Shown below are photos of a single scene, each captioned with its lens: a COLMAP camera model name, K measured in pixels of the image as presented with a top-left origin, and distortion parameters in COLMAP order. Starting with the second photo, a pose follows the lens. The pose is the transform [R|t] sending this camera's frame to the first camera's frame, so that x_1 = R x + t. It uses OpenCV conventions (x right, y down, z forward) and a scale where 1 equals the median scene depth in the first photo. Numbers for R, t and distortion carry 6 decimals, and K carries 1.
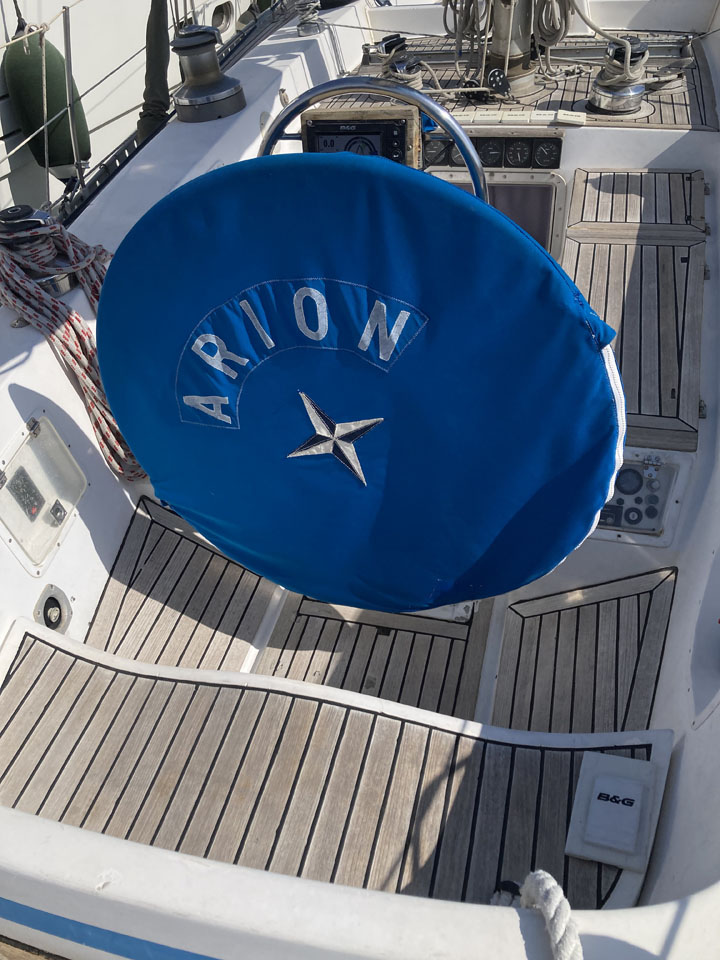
lens RADIAL K [[785.3, 0, 359.7], [0, 785.3, 502.7], [0, 0, 1]] dist [0.004838, -0.000874]
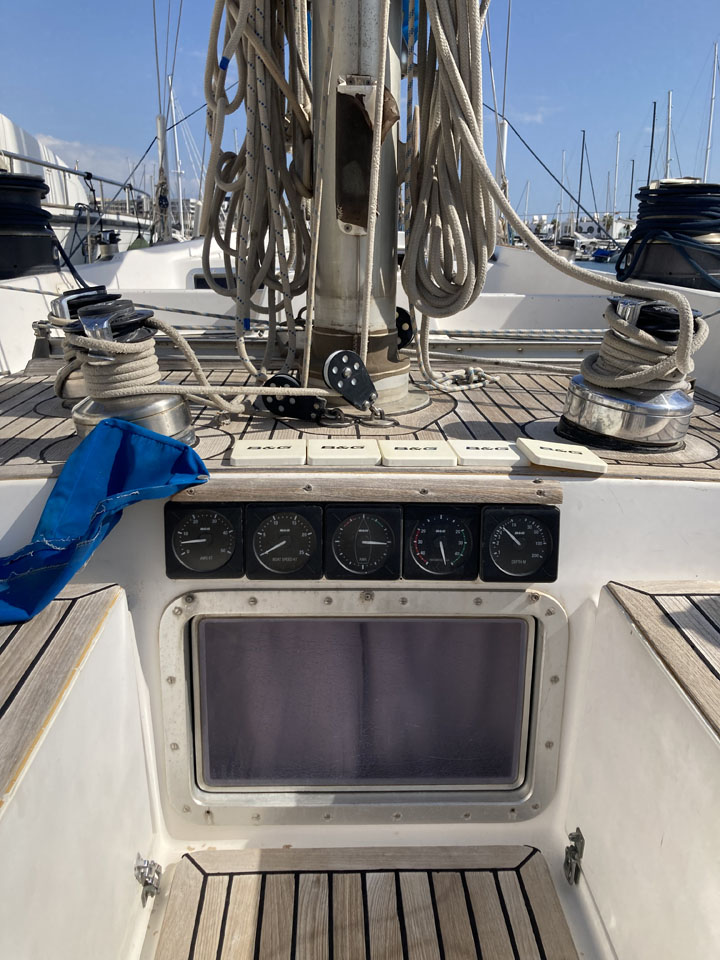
lens RADIAL K [[785.3, 0, 359.7], [0, 785.3, 502.7], [0, 0, 1]] dist [0.004838, -0.000874]
pose [[0.950454, -0.006214, 0.310802, 0.053299], [0.129045, 0.917473, -0.376286, -0.320595], [-0.282814, 0.397750, 0.872818, 0.667452]]
